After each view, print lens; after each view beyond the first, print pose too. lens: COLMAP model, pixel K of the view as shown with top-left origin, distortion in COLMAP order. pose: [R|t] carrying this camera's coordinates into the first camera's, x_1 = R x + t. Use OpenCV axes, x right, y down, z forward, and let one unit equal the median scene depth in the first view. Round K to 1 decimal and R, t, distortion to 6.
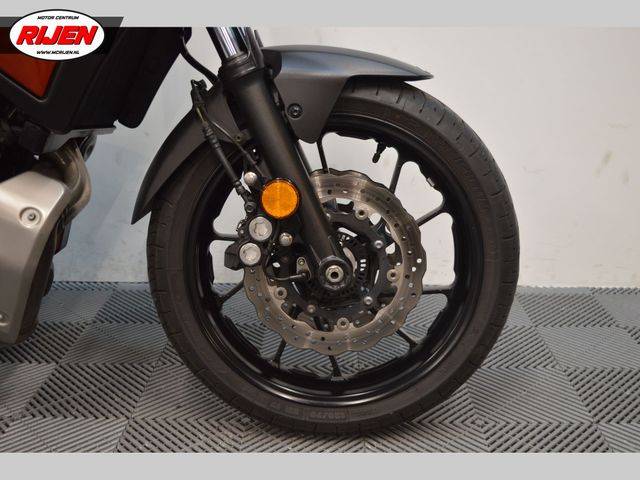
lens RADIAL K [[707.6, 0, 320.0], [0, 707.6, 240.0], [0, 0, 1]] dist [-0.073324, -0.001605]
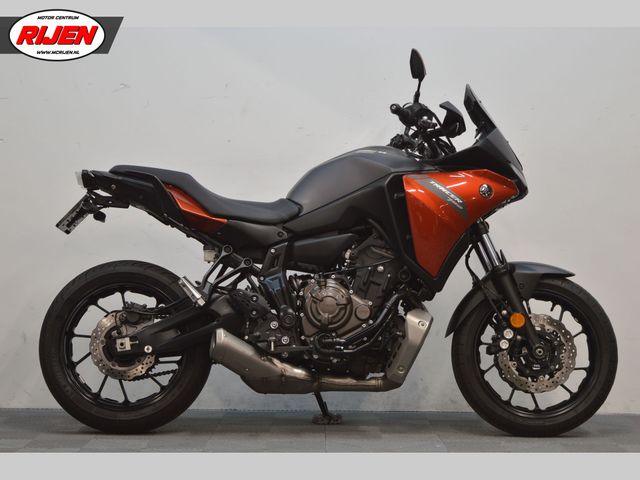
lens RADIAL K [[1442.6, 0, 320.0], [0, 1442.6, 240.0], [0, 0, 1]] dist [0.058494, 0.259944]
pose [[0.999866, 0.004863, 0.015628, -0.767879], [0.000049, 0.953956, -0.299948, 1.104978], [-0.016367, 0.299908, 0.953828, -3.629056]]
